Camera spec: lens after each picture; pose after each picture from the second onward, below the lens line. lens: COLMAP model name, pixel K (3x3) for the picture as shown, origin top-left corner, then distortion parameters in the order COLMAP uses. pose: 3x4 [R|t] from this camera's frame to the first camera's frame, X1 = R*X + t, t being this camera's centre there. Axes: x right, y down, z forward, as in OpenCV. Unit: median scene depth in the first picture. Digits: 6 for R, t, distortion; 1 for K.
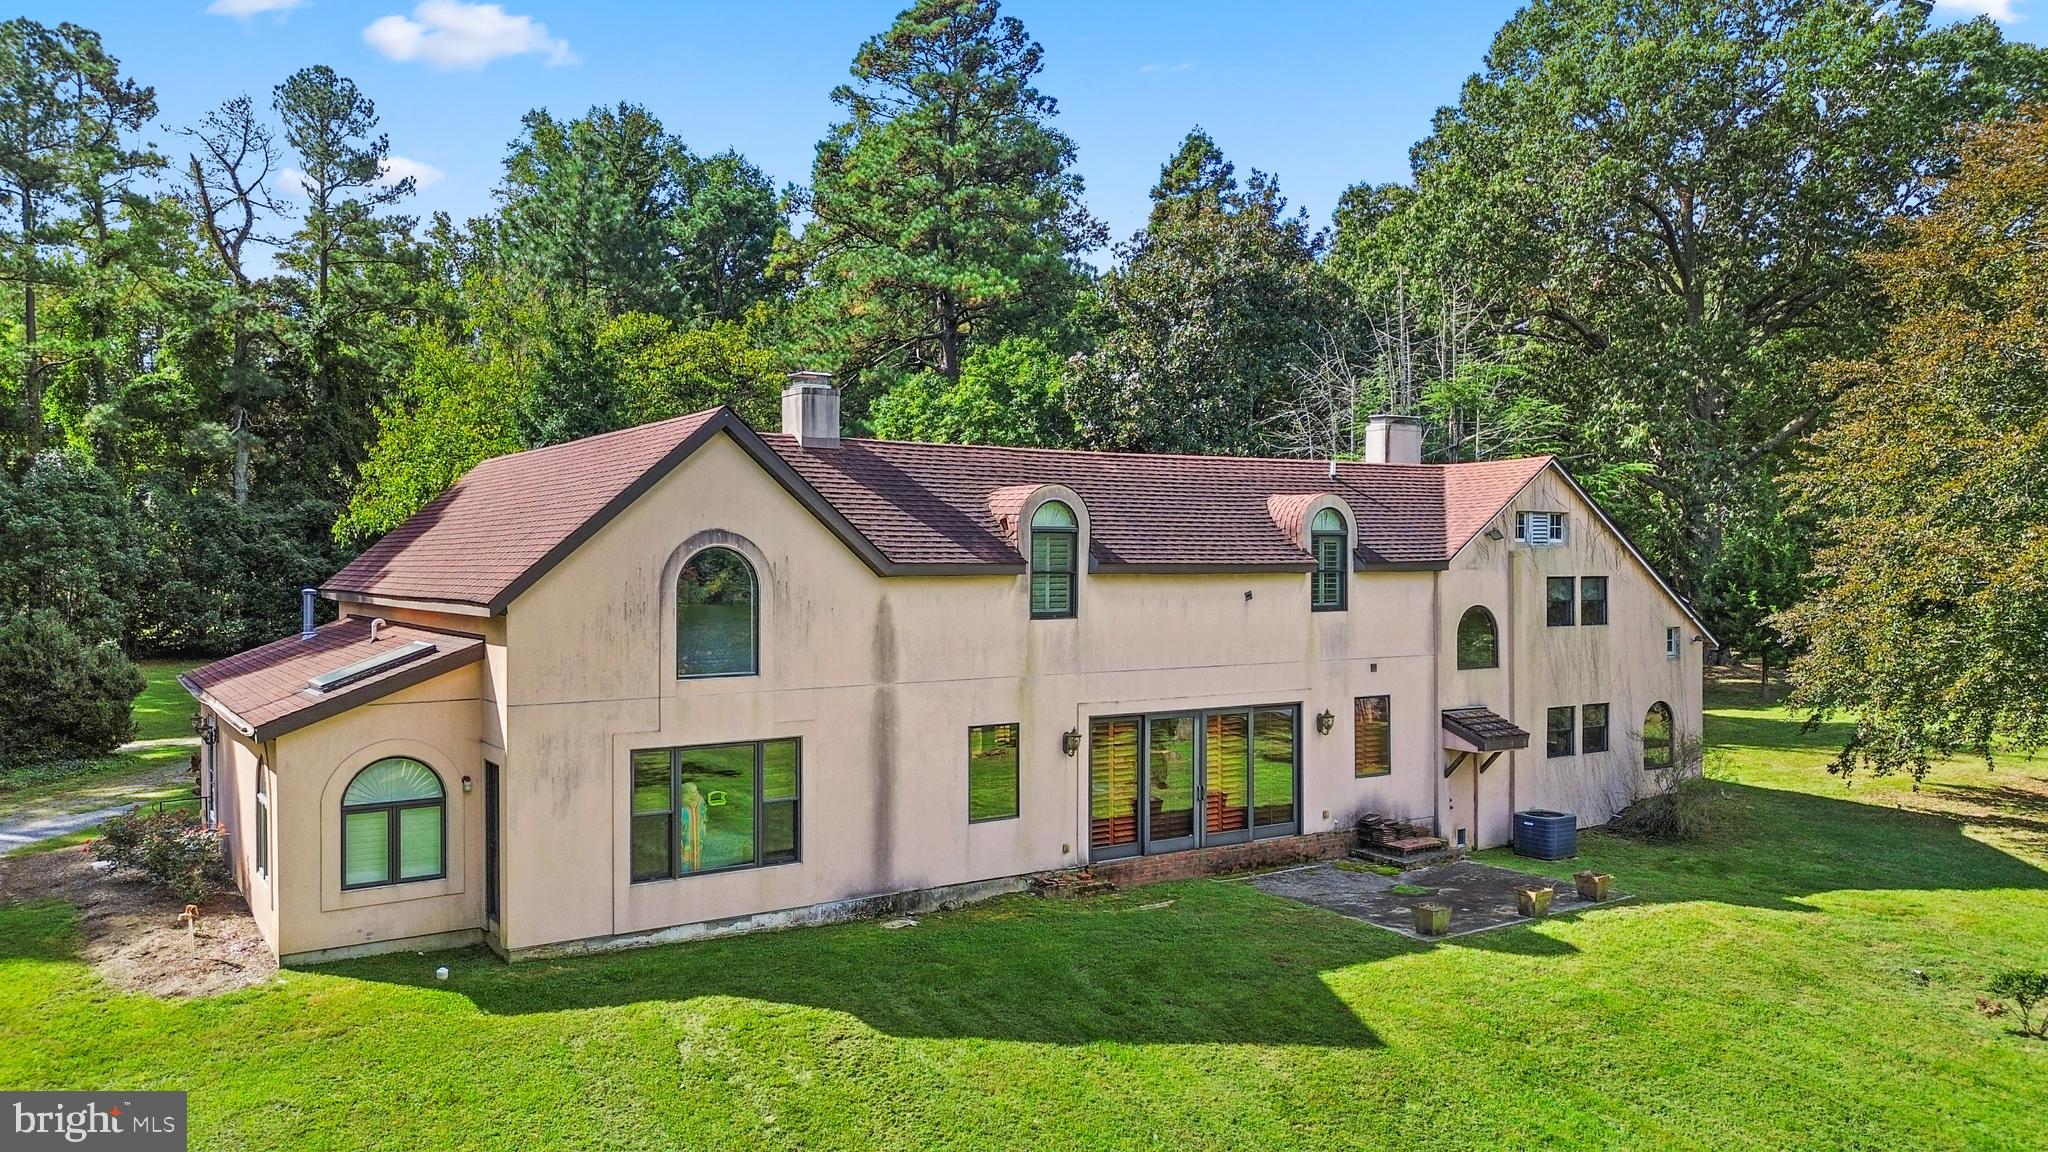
lens RADIAL K [[1413.1, 0, 995.0], [0, 1413.1, 576.5], [0, 0, 1]] dist [0.102341, -0.000981]
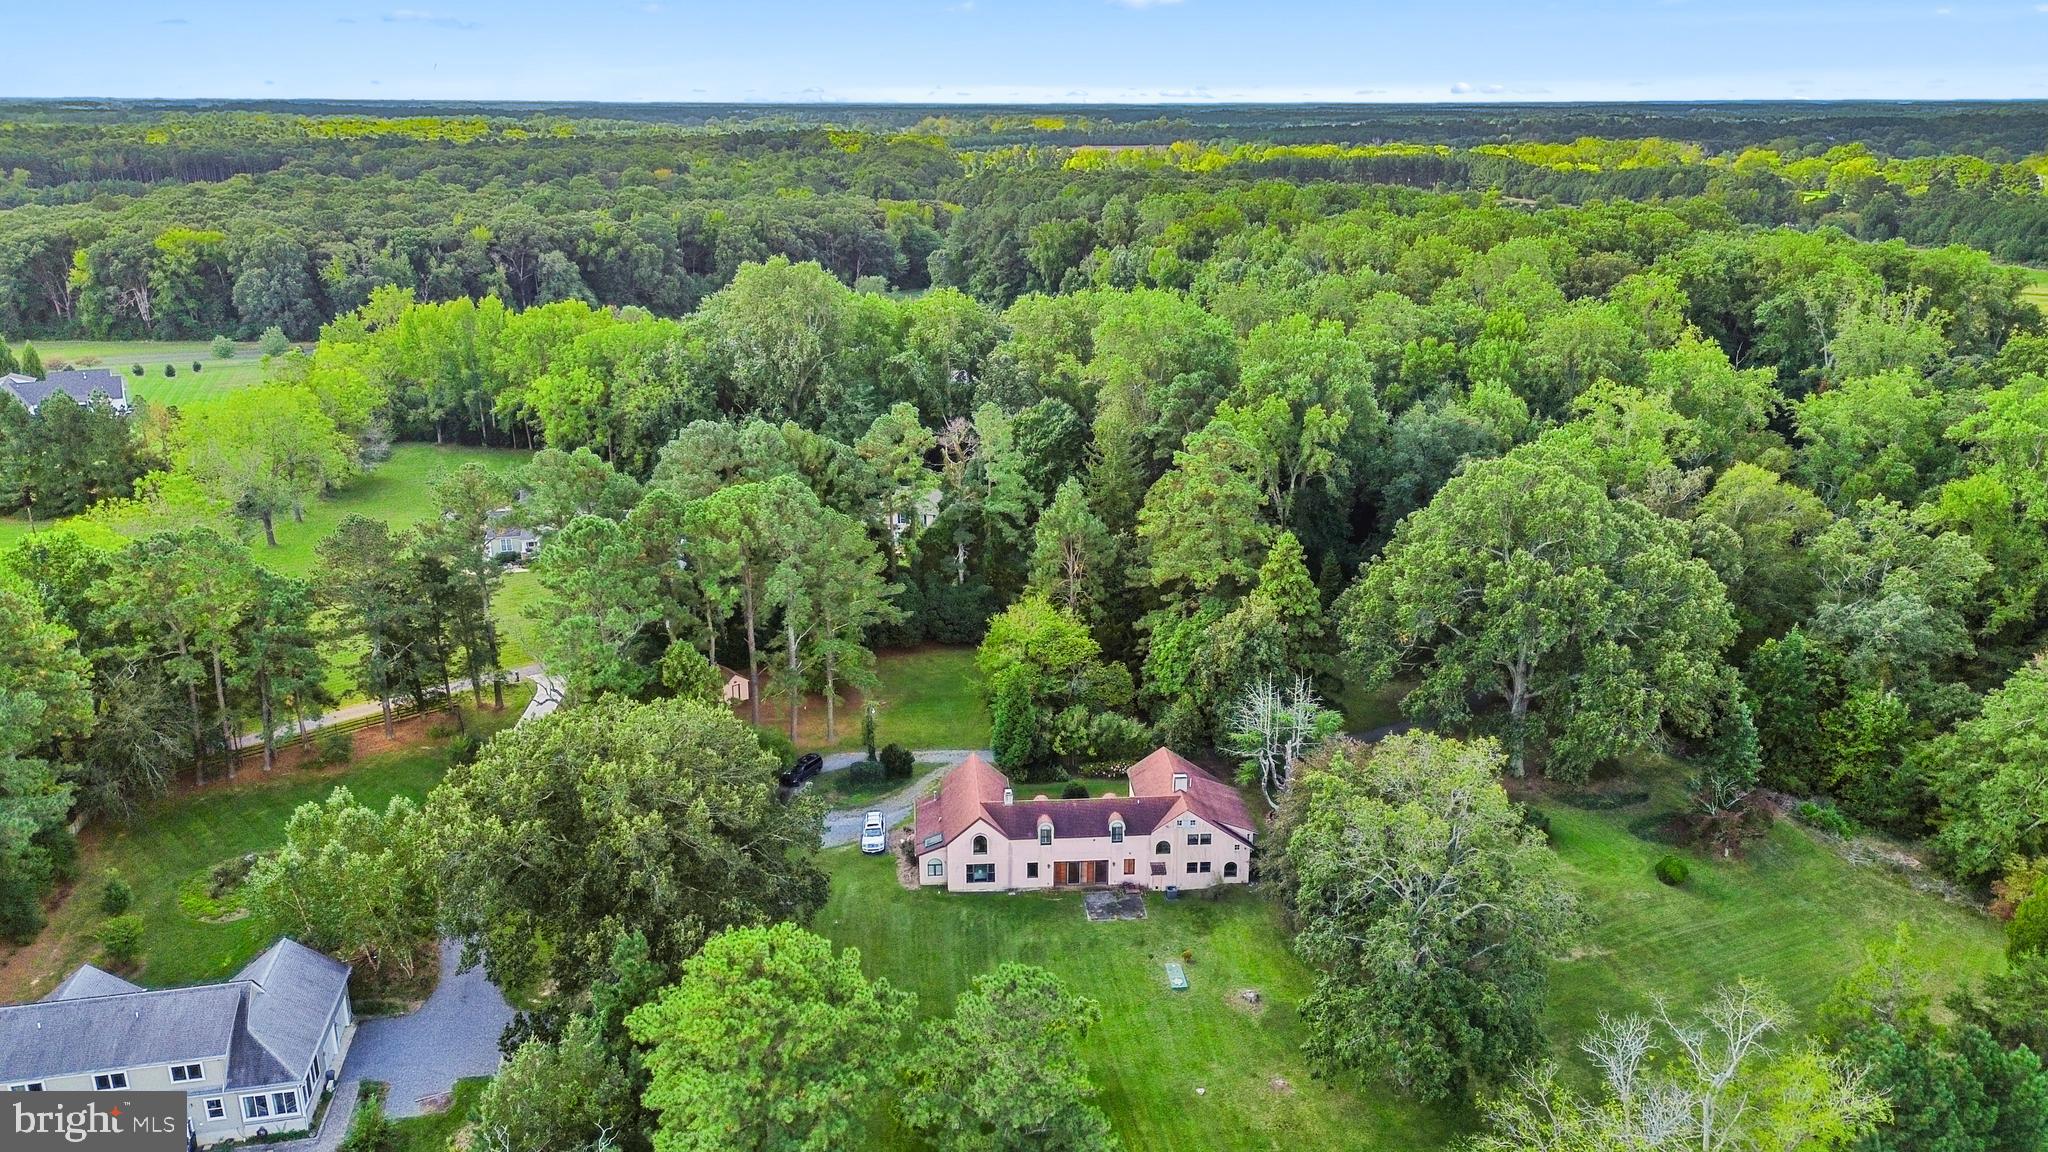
lens RADIAL K [[1463.1, 0, 1024.0], [0, 1463.1, 576.0], [0, 0, 1]] dist [0.085396, -0.081358]
pose [[0.874833, 0.151445, -0.460143, 2.365945], [-0.004503, 0.952377, 0.304891, -2.629622], [0.484404, -0.264656, 0.833852, -3.397949]]
